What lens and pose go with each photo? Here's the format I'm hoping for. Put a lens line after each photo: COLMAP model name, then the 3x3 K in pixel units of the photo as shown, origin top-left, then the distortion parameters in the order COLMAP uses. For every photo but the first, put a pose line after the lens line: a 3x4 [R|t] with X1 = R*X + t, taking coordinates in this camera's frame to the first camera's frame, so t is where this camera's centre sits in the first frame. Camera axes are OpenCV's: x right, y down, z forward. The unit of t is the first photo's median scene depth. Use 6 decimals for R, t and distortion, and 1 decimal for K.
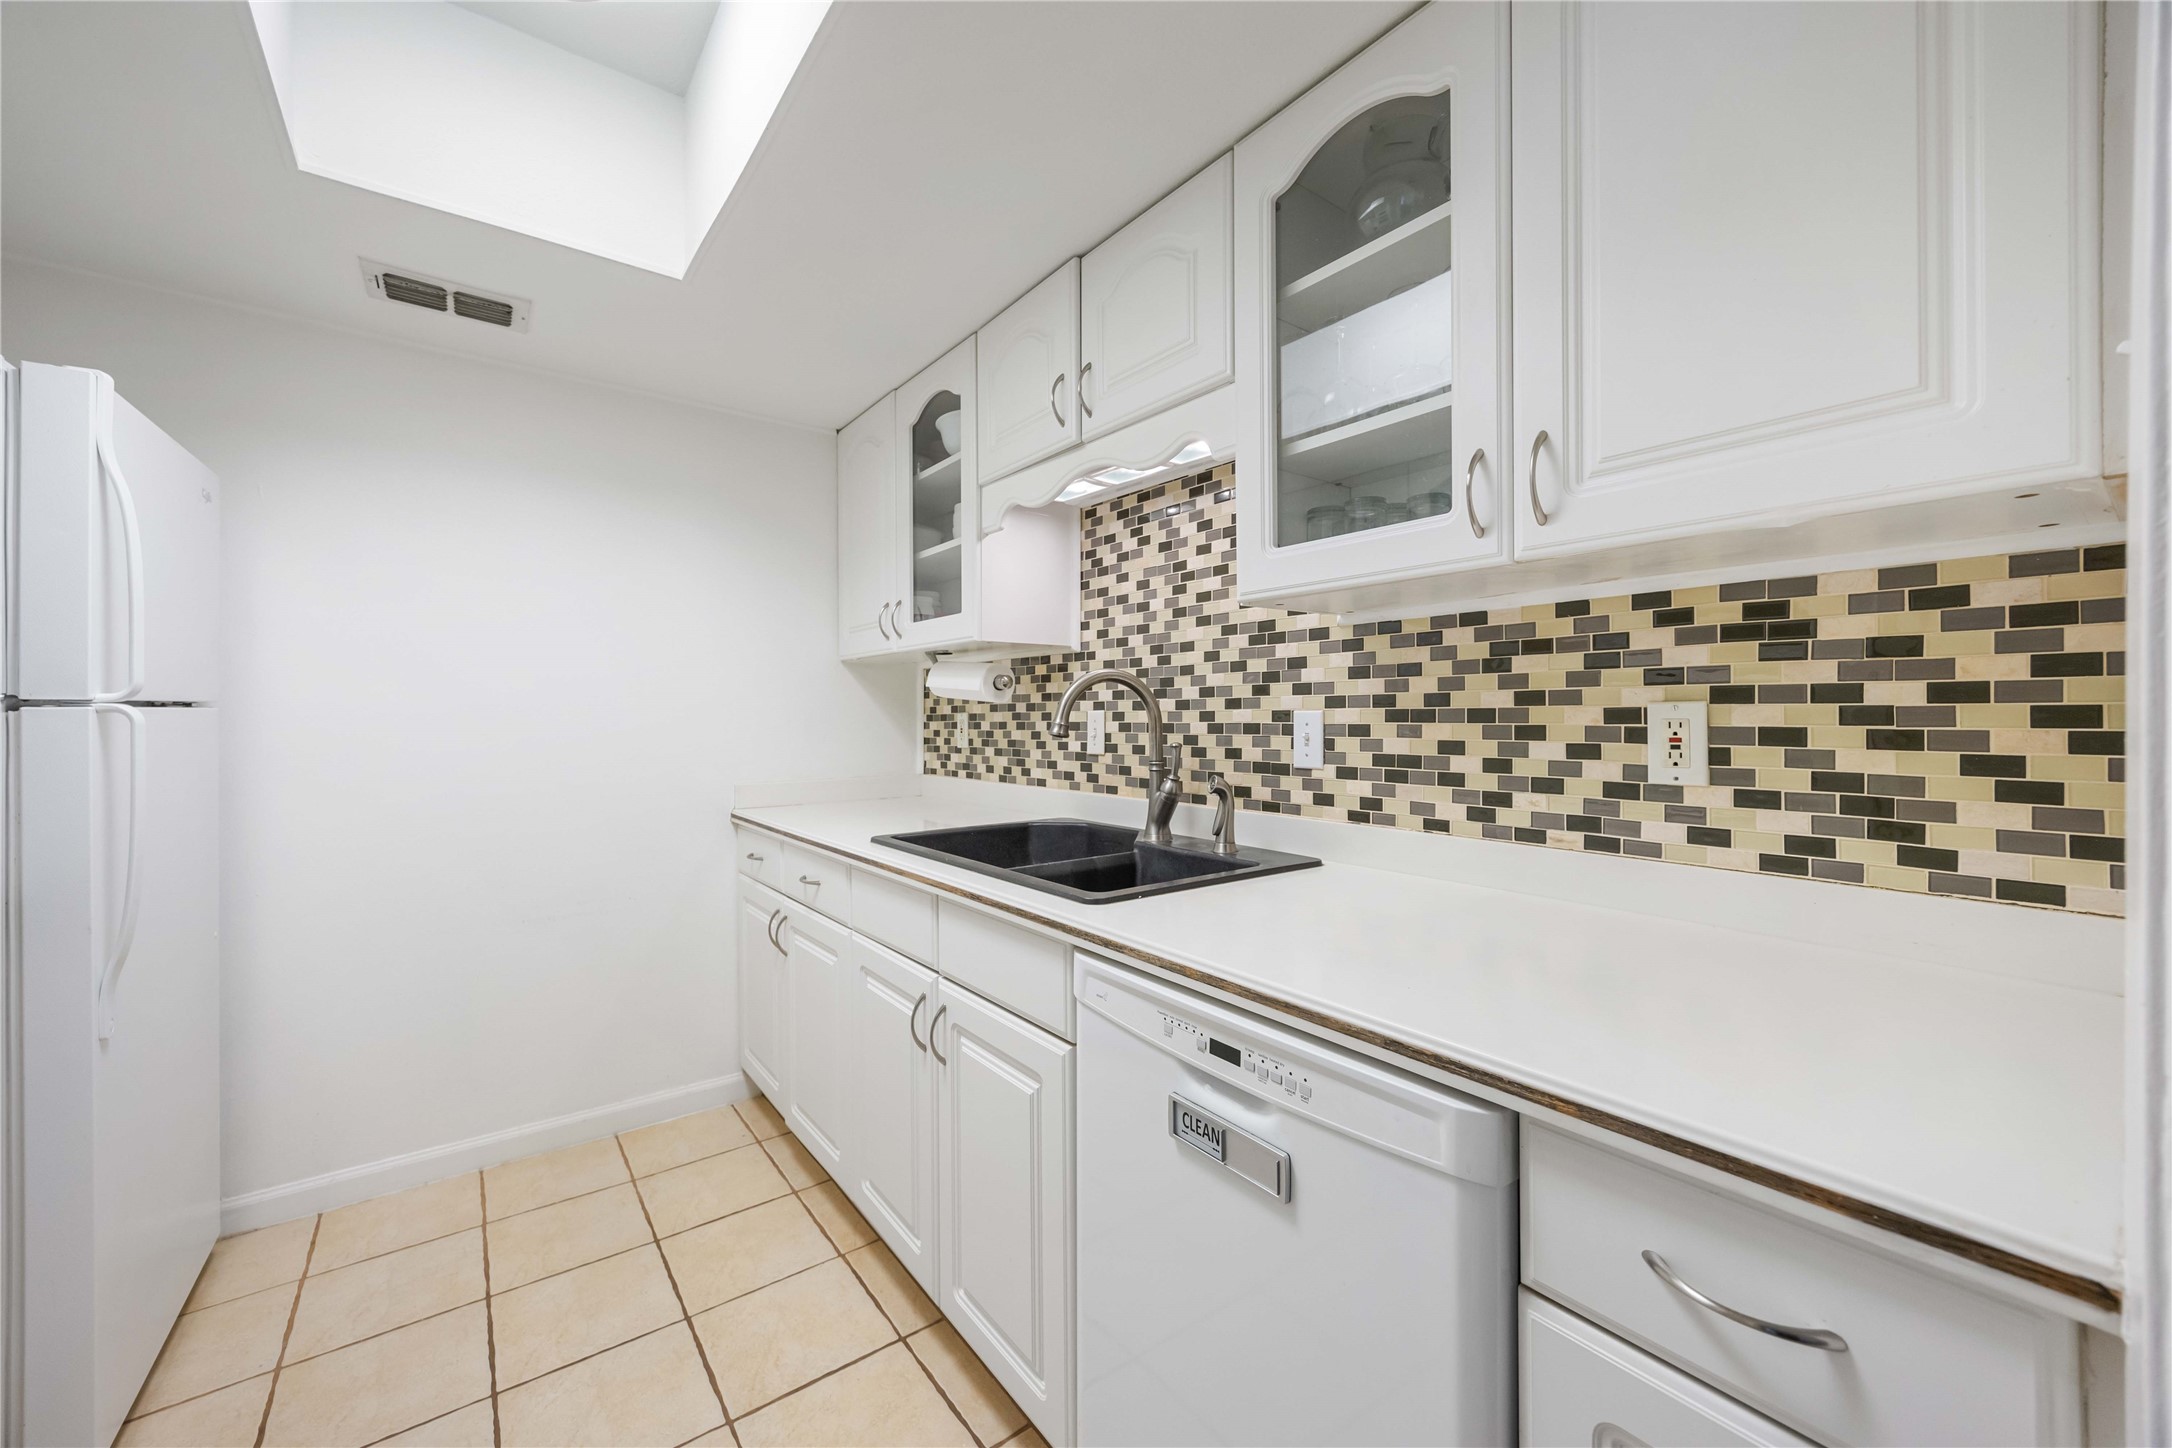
lens RADIAL K [[834.1, 0, 1095.0], [0, 834.1, 710.8], [0, 0, 1]] dist [-0.002738, -0.000261]
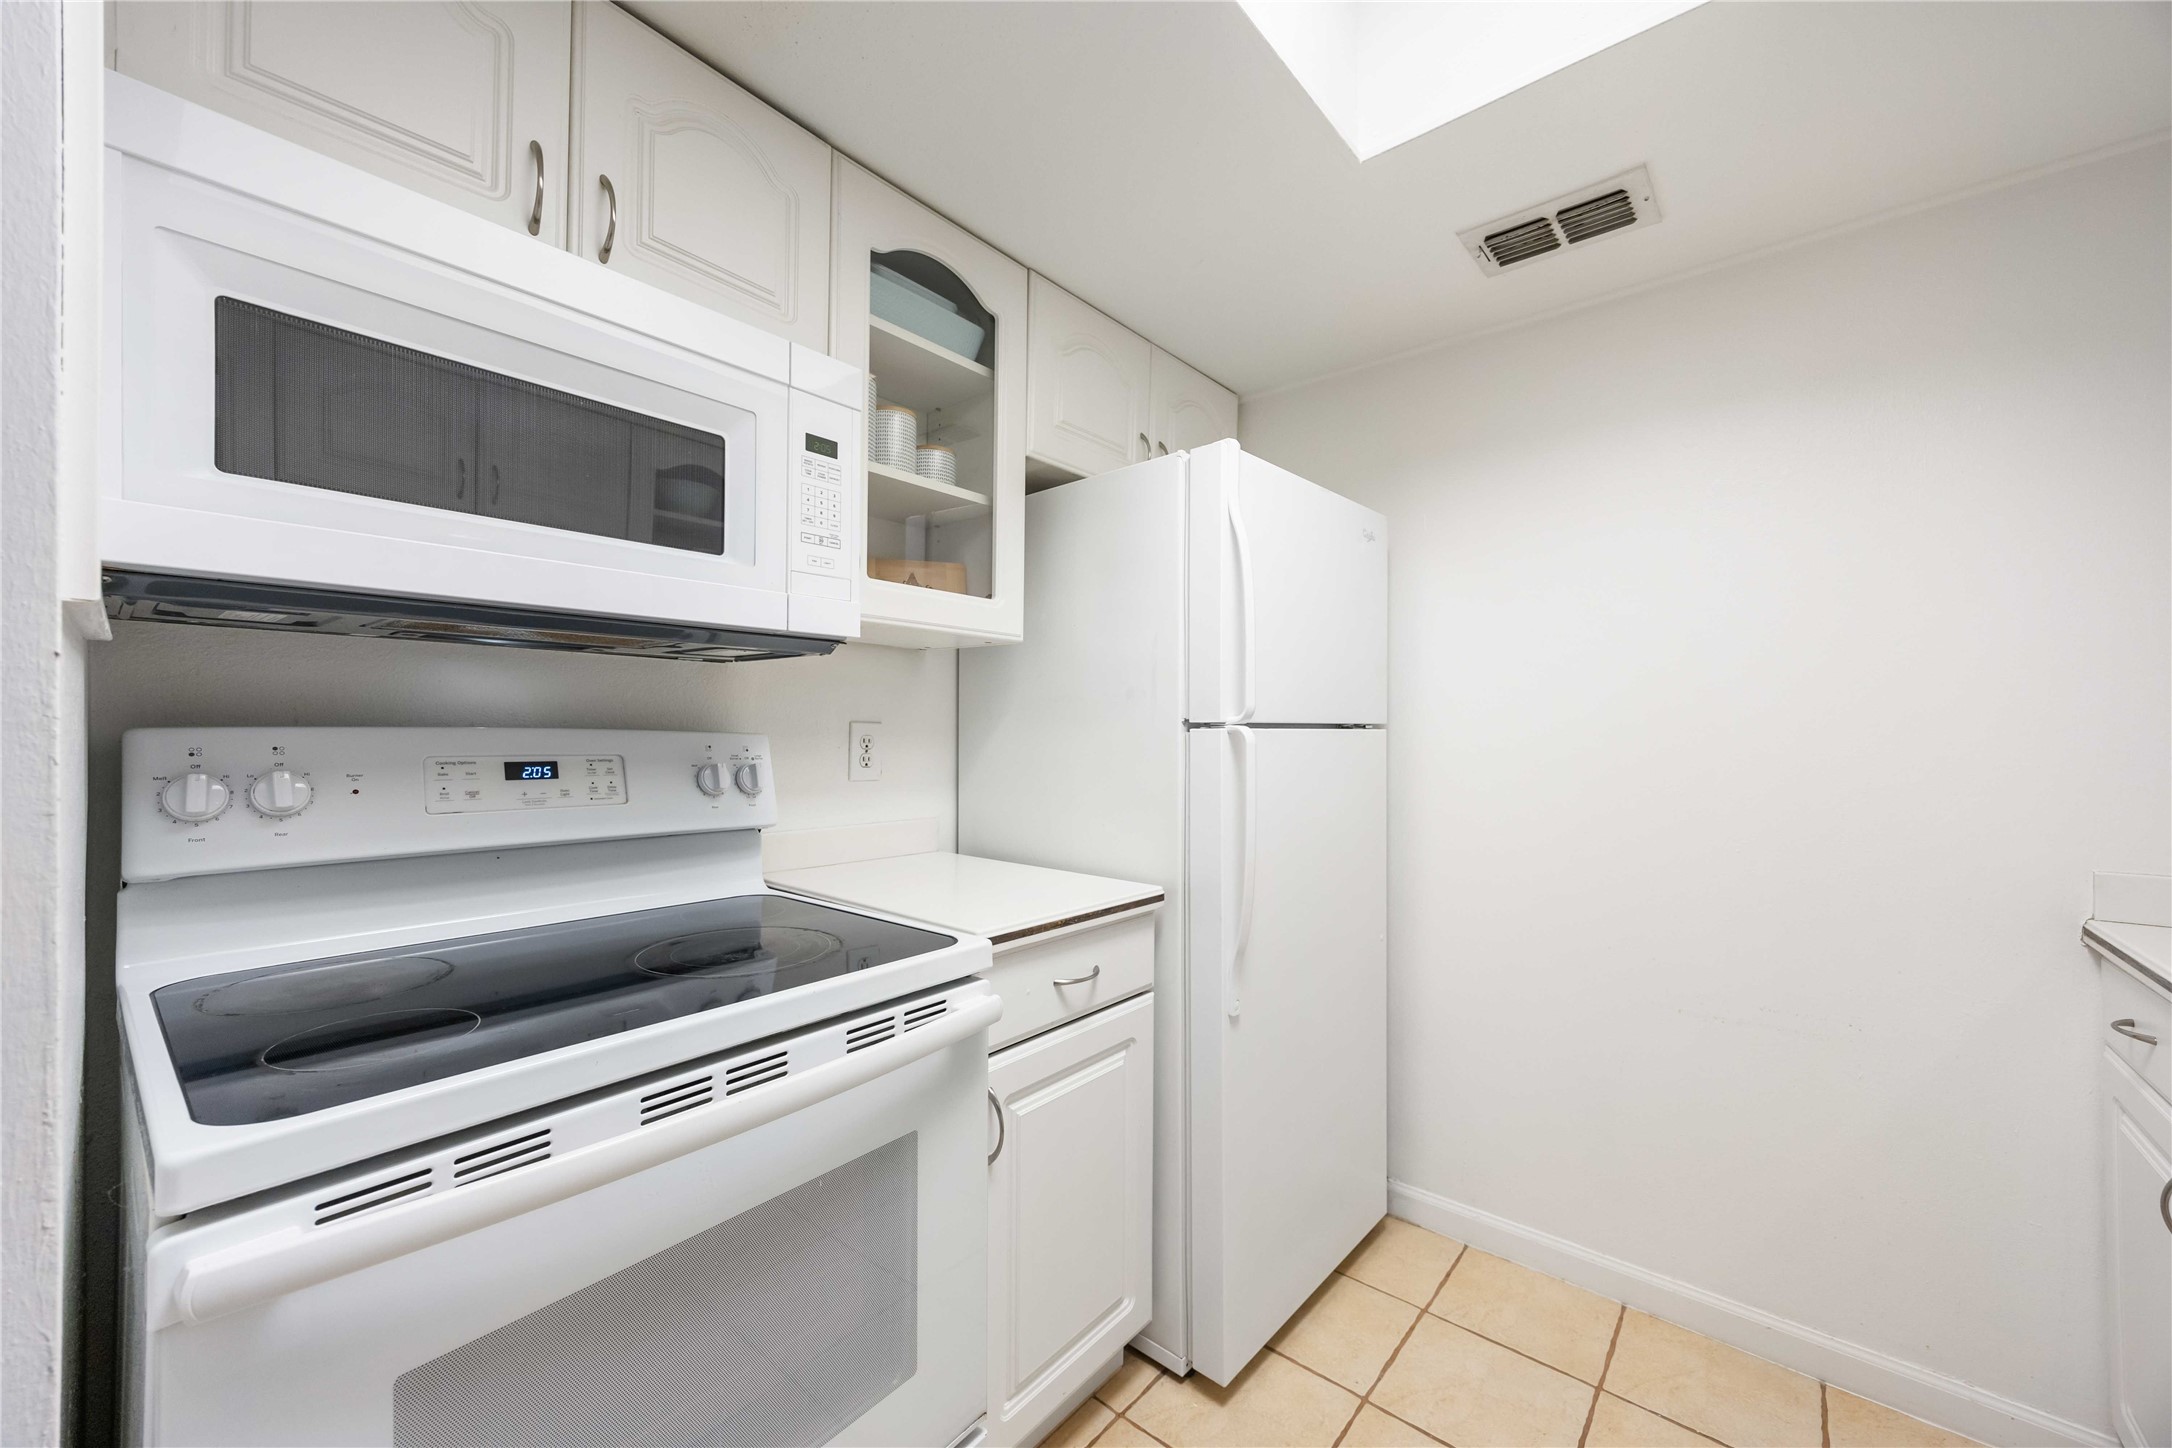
lens RADIAL K [[824.2, 0, 1084.9], [0, 824.2, 735.3], [0, 0, 1]] dist [0.000596, 0.000042]
pose [[0.204162, 0.001945, -0.978935, -0.083143], [-0.000760, 0.999998, 0.001829, 0.002344], [0.978937, 0.000370, 0.204163, 0.409208]]
